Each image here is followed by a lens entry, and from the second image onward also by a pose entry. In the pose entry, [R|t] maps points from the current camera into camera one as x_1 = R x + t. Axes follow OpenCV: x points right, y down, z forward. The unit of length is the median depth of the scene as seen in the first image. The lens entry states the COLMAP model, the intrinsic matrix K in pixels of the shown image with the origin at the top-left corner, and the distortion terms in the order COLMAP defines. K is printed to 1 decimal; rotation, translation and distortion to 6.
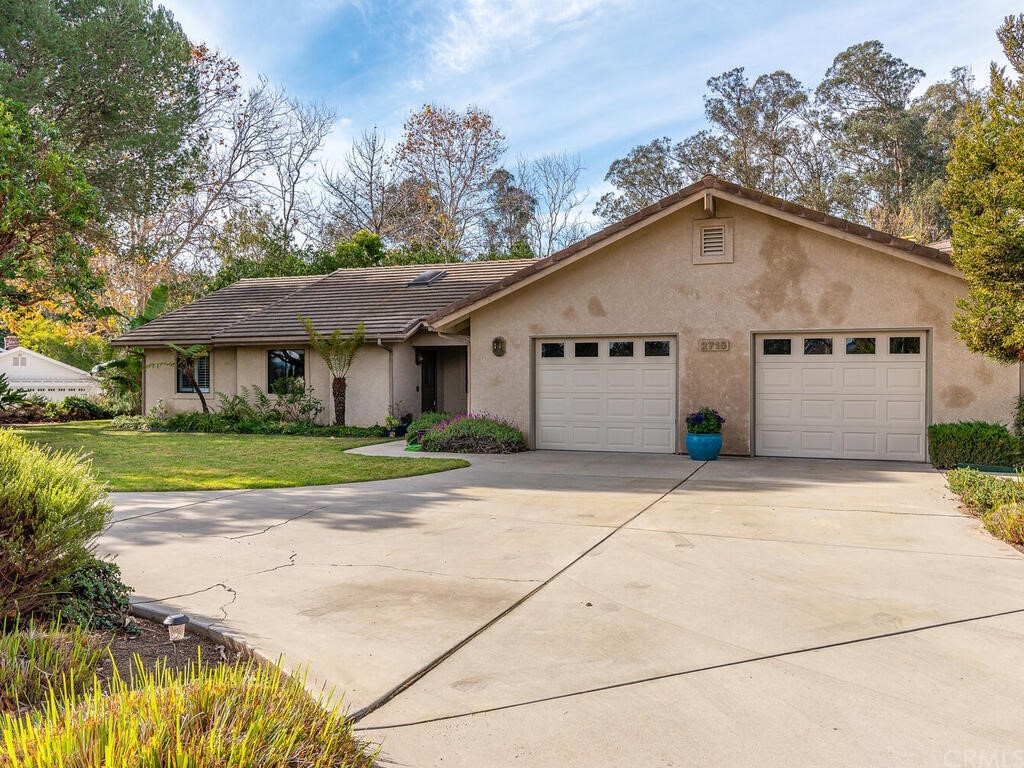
lens RADIAL K [[784.0, 0, 485.6], [0, 784.0, 387.1], [0, 0, 1]] dist [-0.003456, -0.000473]
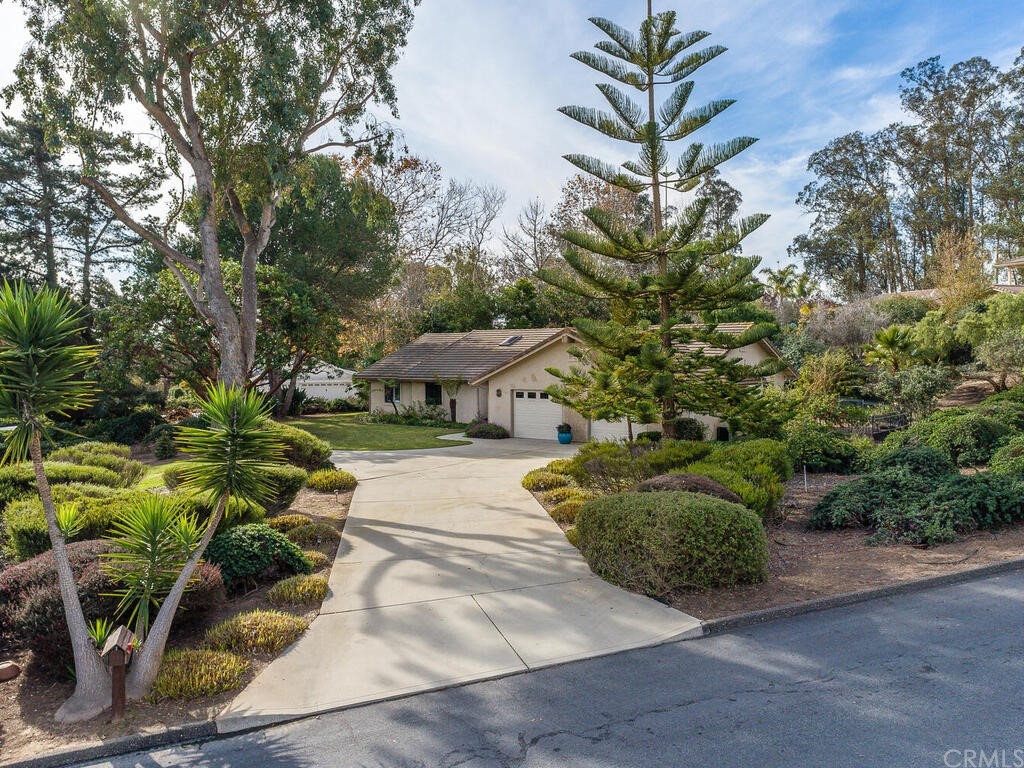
lens RADIAL K [[773.2, 0, 517.2], [0, 773.2, 380.2], [0, 0, 1]] dist [0.021451, 0.010367]
pose [[0.963049, 0.000773, -0.269325, 0.494807], [0.005887, 0.999697, 0.023919, -0.103777], [0.269262, -0.024620, 0.962752, -0.856264]]
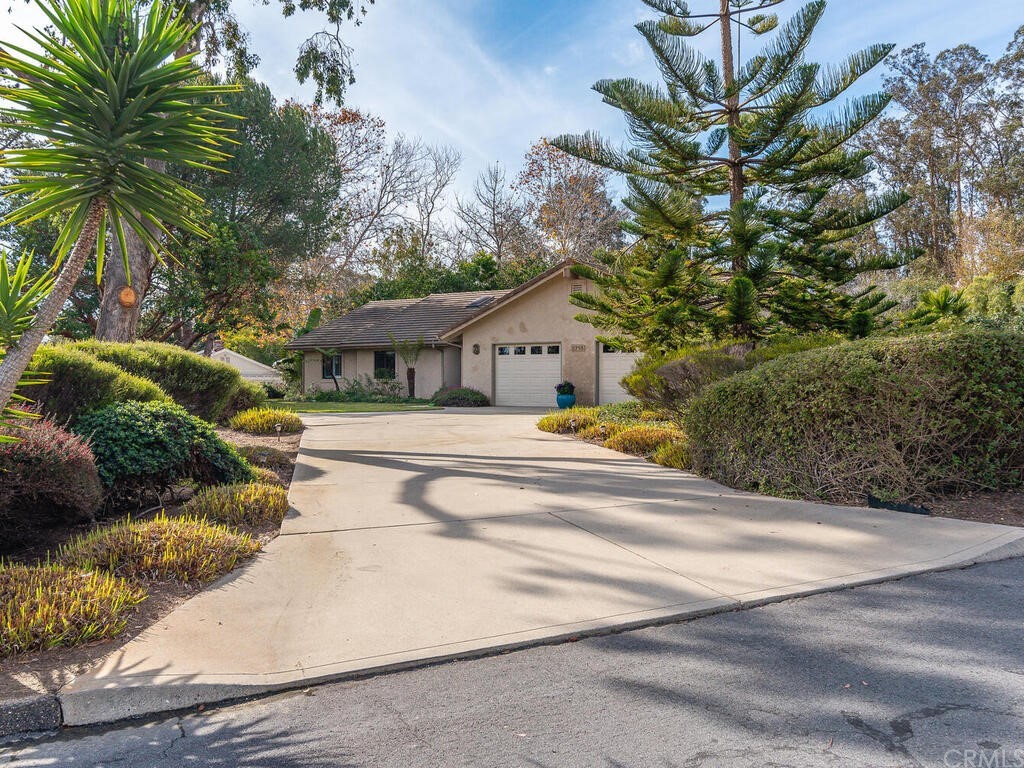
lens RADIAL K [[849.6, 0, 491.5], [0, 849.6, 389.7], [0, 0, 1]] dist [0.002314, -0.006925]
pose [[0.974811, 0.003961, -0.222998, 0.352627], [-0.003501, 0.999991, 0.002458, 0.026729], [0.223005, -0.001616, 0.974816, -0.651237]]
